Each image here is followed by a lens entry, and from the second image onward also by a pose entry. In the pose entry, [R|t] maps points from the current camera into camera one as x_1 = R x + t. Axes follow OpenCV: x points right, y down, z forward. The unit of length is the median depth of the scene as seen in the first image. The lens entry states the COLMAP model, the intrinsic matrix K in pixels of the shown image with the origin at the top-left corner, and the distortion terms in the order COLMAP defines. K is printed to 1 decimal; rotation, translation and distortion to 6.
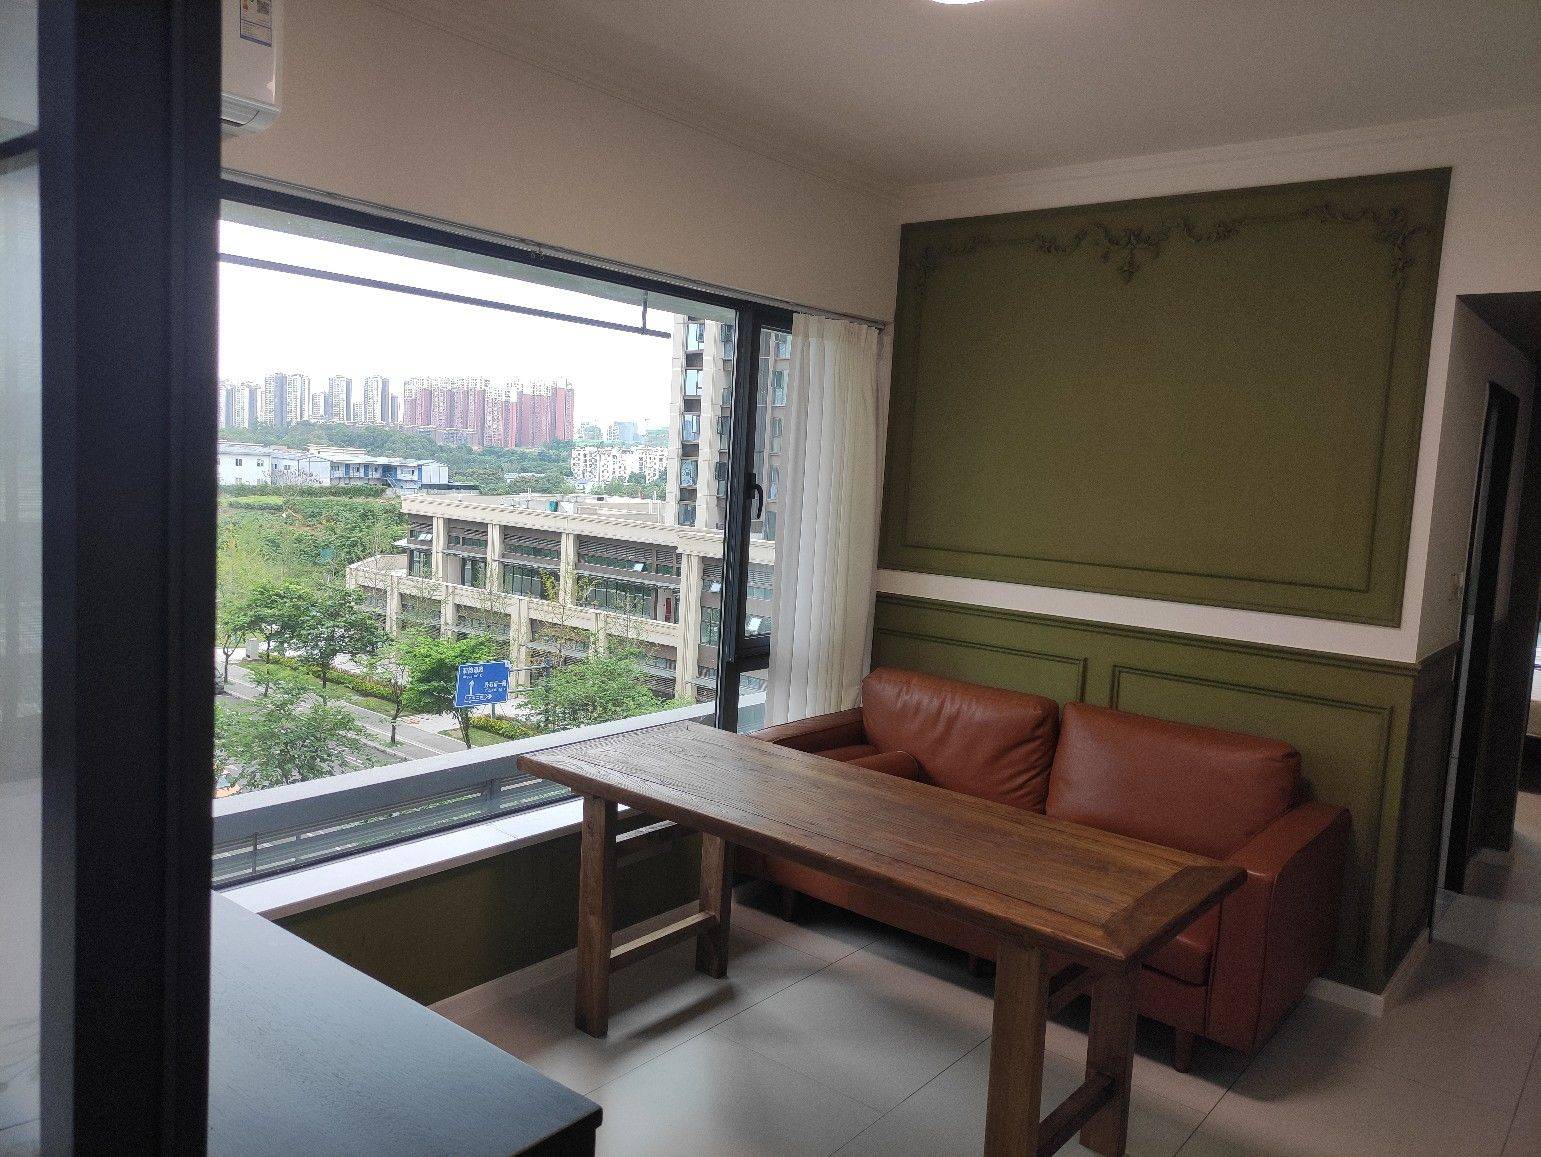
lens RADIAL K [[1134.3, 0, 769.5], [0, 1134.3, 570.0], [0, 0, 1]] dist [0.062761, -0.059811]
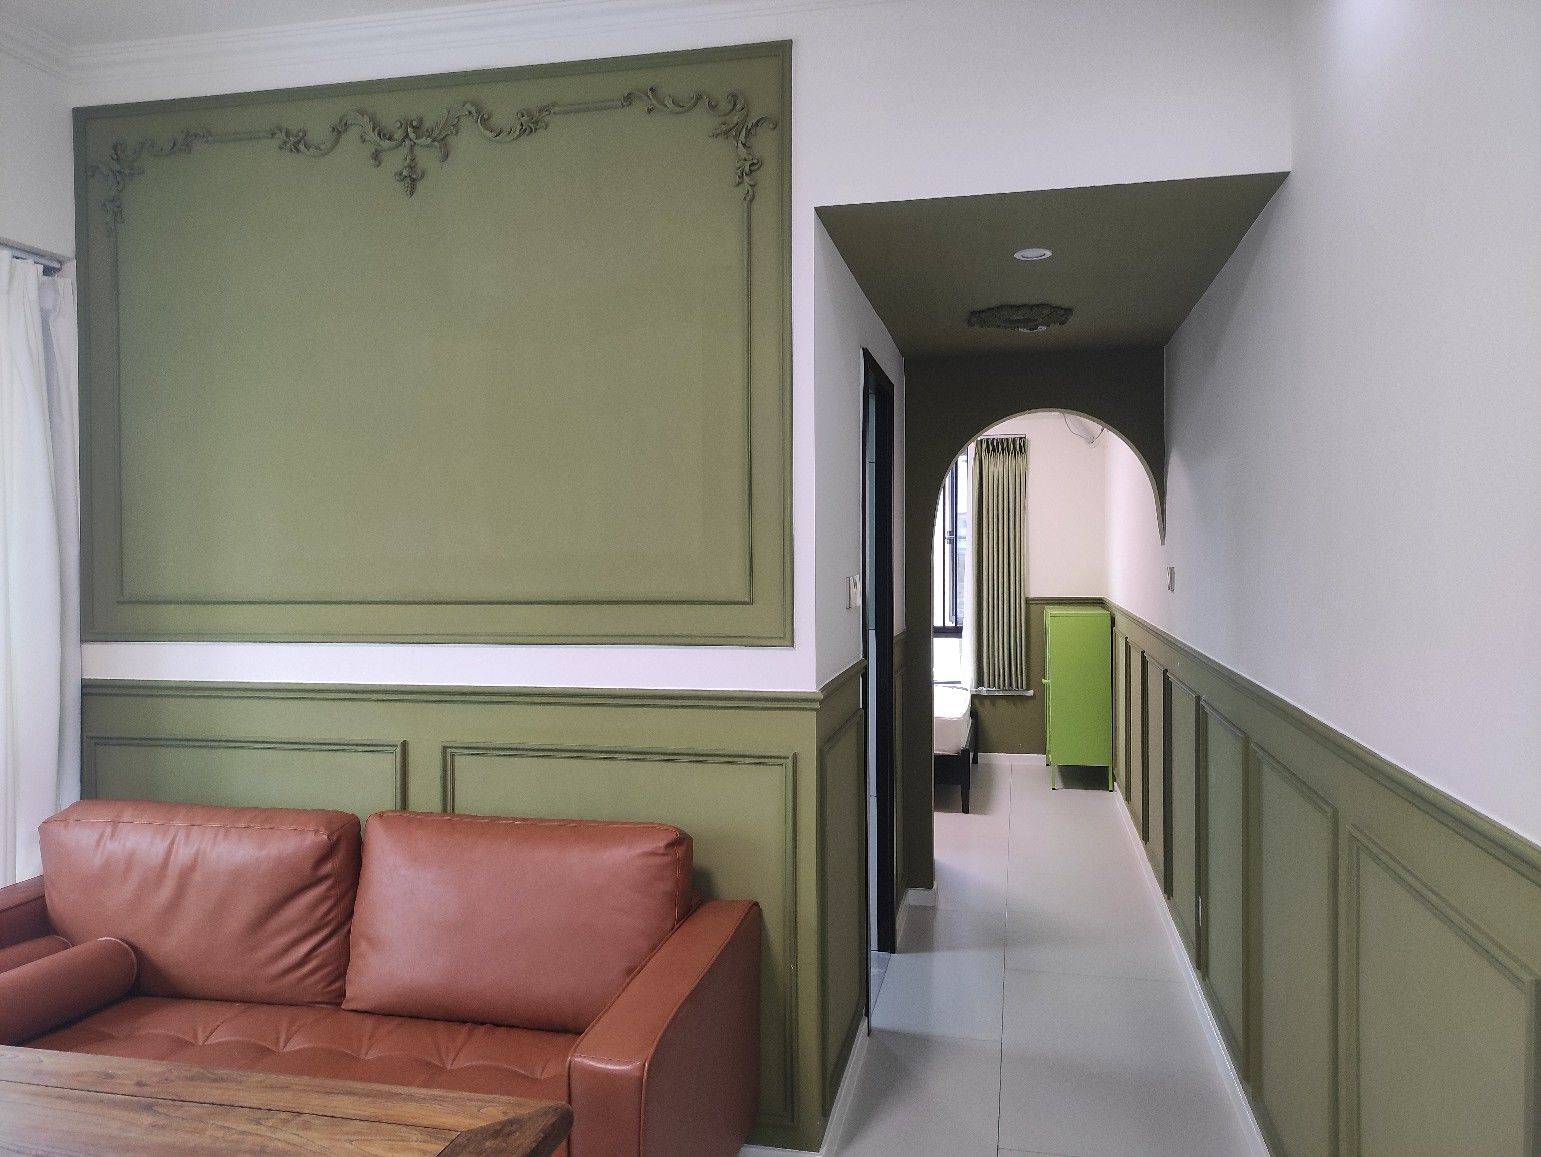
lens RADIAL K [[1134.3, 0, 769.5], [0, 1134.3, 570.0], [0, 0, 1]] dist [0.062761, -0.059811]
pose [[0.892004, -0.066185, 0.447155, 0.178313], [0.095953, 0.994403, -0.044226, 0.027325], [-0.441725, 0.082356, 0.893362, 0.295195]]
